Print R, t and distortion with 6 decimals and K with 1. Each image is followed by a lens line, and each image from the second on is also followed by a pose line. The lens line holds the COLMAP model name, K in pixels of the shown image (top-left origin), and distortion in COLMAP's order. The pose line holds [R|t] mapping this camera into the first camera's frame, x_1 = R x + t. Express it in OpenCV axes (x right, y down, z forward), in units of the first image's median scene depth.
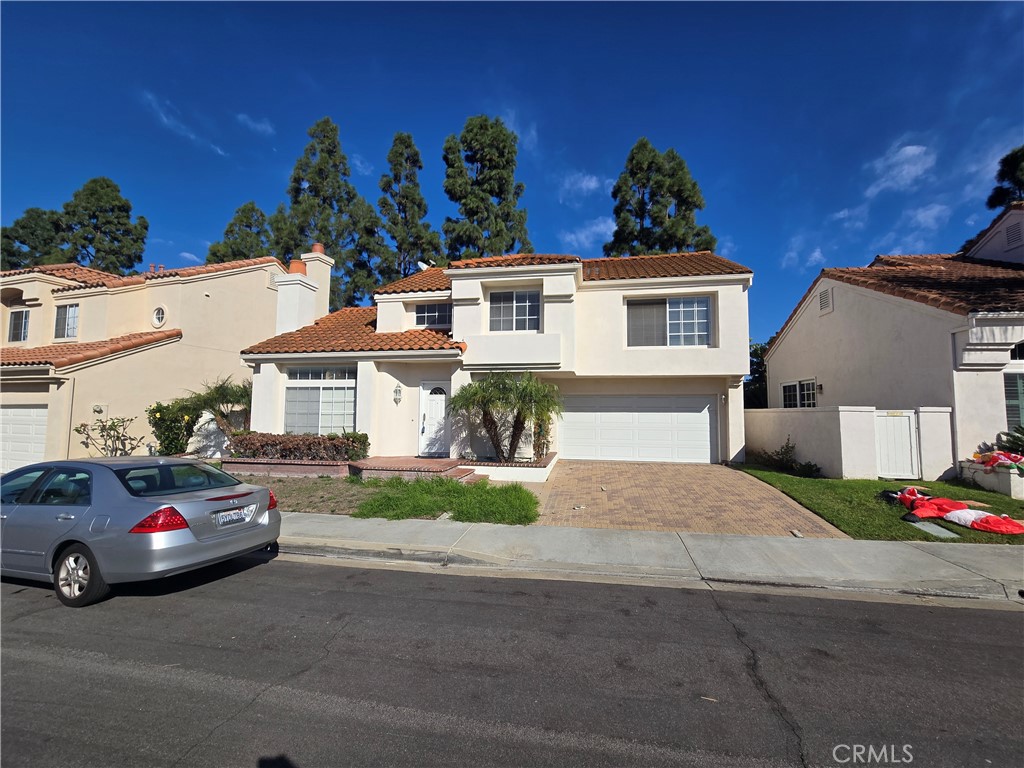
lens RADIAL K [[422.2, 0, 517.1], [0, 422.2, 384.8], [0, 0, 1]] dist [-0.000358, 0.000752]
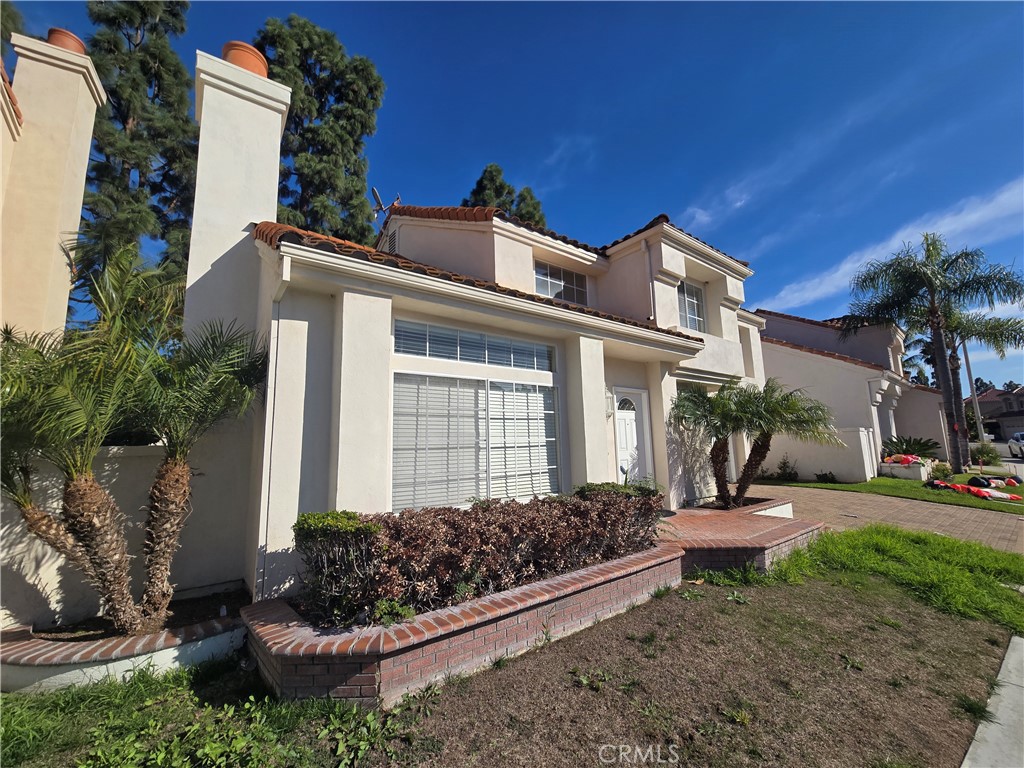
lens RADIAL K [[422.2, 0, 517.1], [0, 422.2, 384.8], [0, 0, 1]] dist [-0.000358, 0.000752]
pose [[0.668995, 0.083513, 0.738560, -0.742808], [-0.014521, 0.994947, -0.099351, 0.049246], [-0.743125, 0.055741, 0.666827, 0.692938]]
